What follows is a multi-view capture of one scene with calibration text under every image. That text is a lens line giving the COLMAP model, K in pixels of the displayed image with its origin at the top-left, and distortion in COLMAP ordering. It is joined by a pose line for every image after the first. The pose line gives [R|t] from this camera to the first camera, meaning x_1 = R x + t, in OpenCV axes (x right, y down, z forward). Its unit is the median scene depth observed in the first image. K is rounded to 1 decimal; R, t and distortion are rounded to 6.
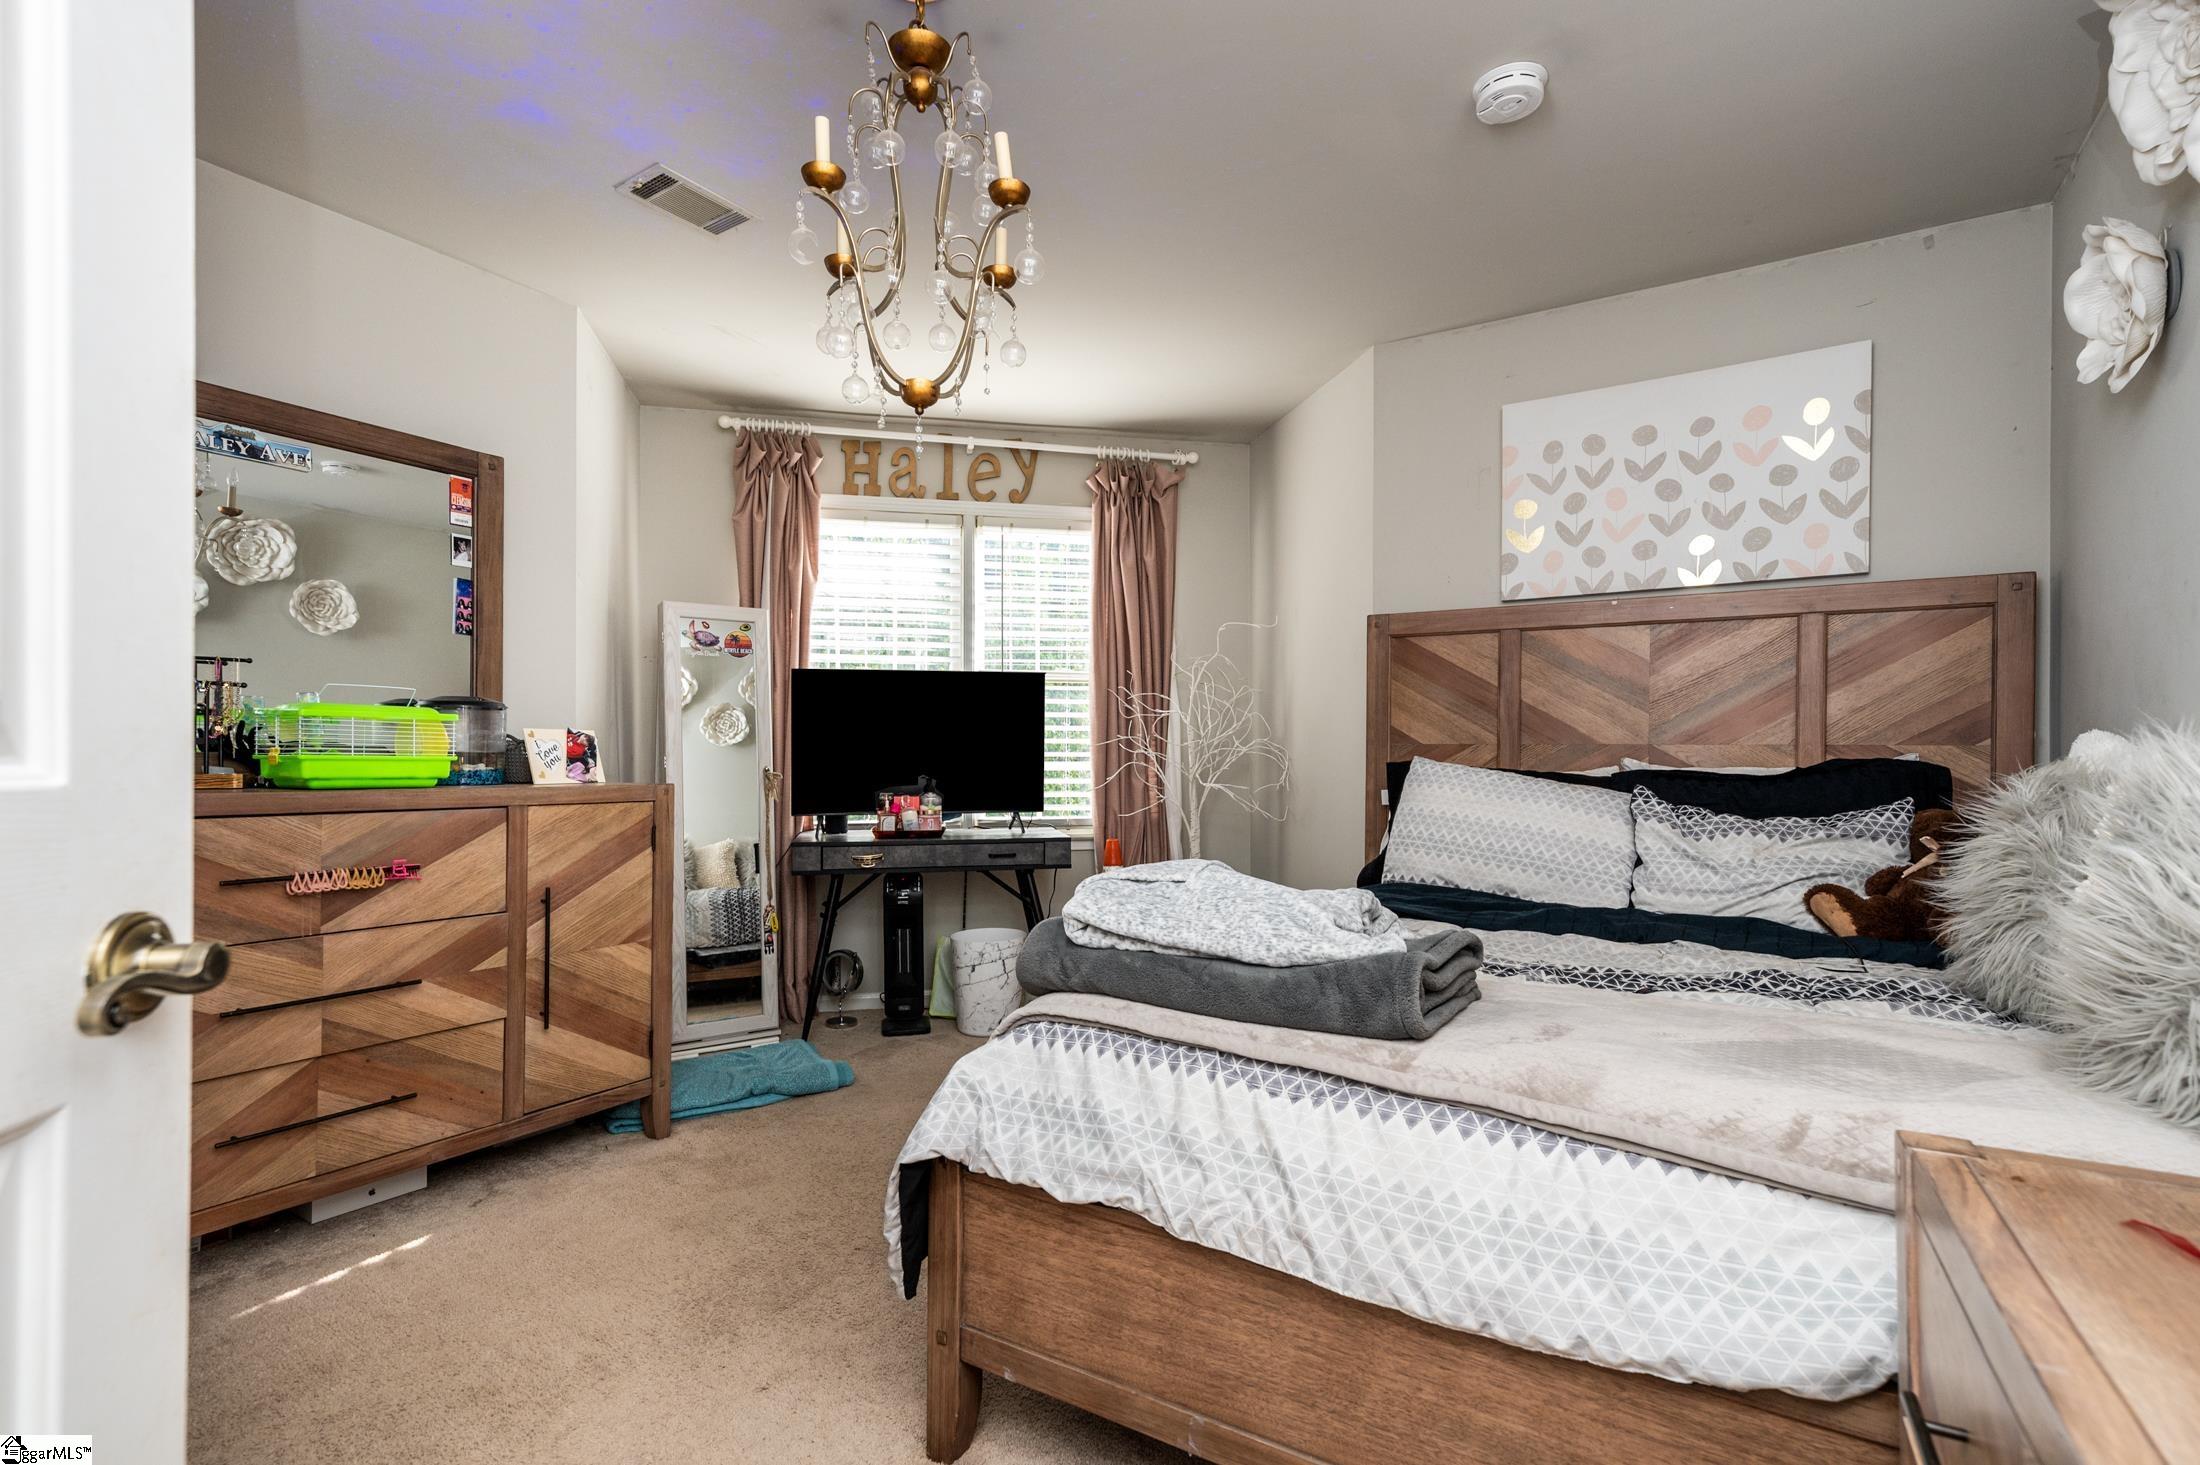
lens RADIAL K [[980.2, 0, 1100.4], [0, 980.2, 765.4], [0, 0, 1]] dist [-0.000451, 0.000026]
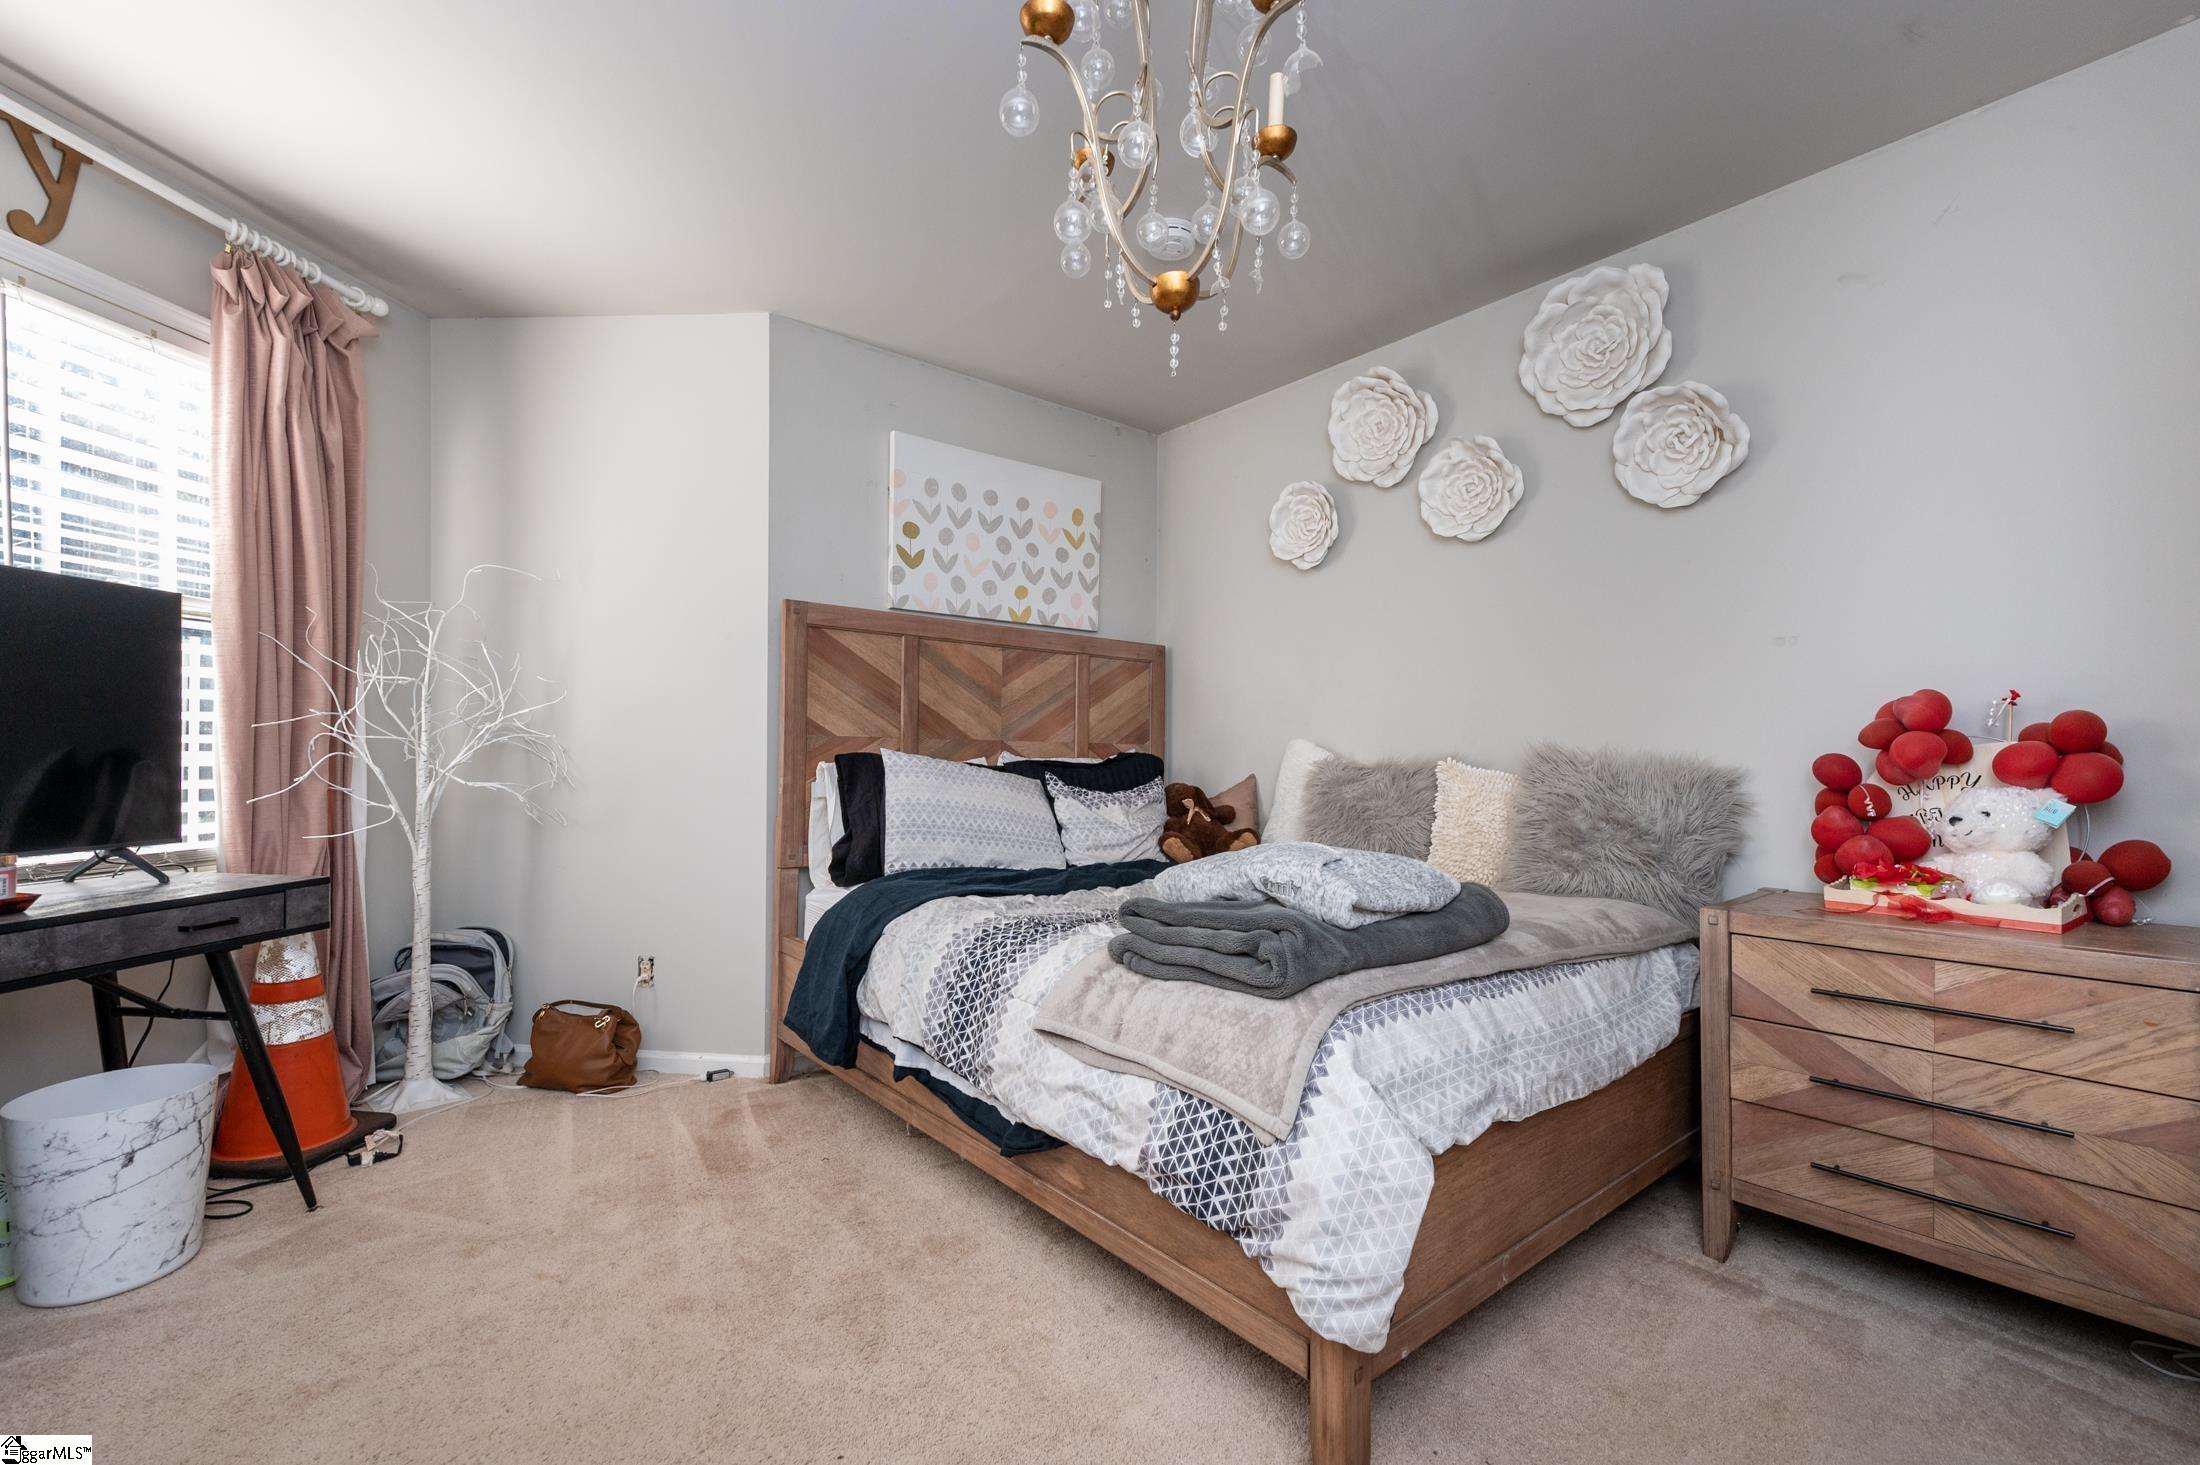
lens RADIAL K [[925.0, 0, 1101.9], [0, 925.0, 754.9], [0, 0, 1]] dist [0.013158, 0.000152]
pose [[0.335054, -0.000804, 0.942199, -0.517810], [-0.001822, 0.999997, 0.001502, -0.004268], [-0.942197, -0.002220, 0.335052, 0.448320]]
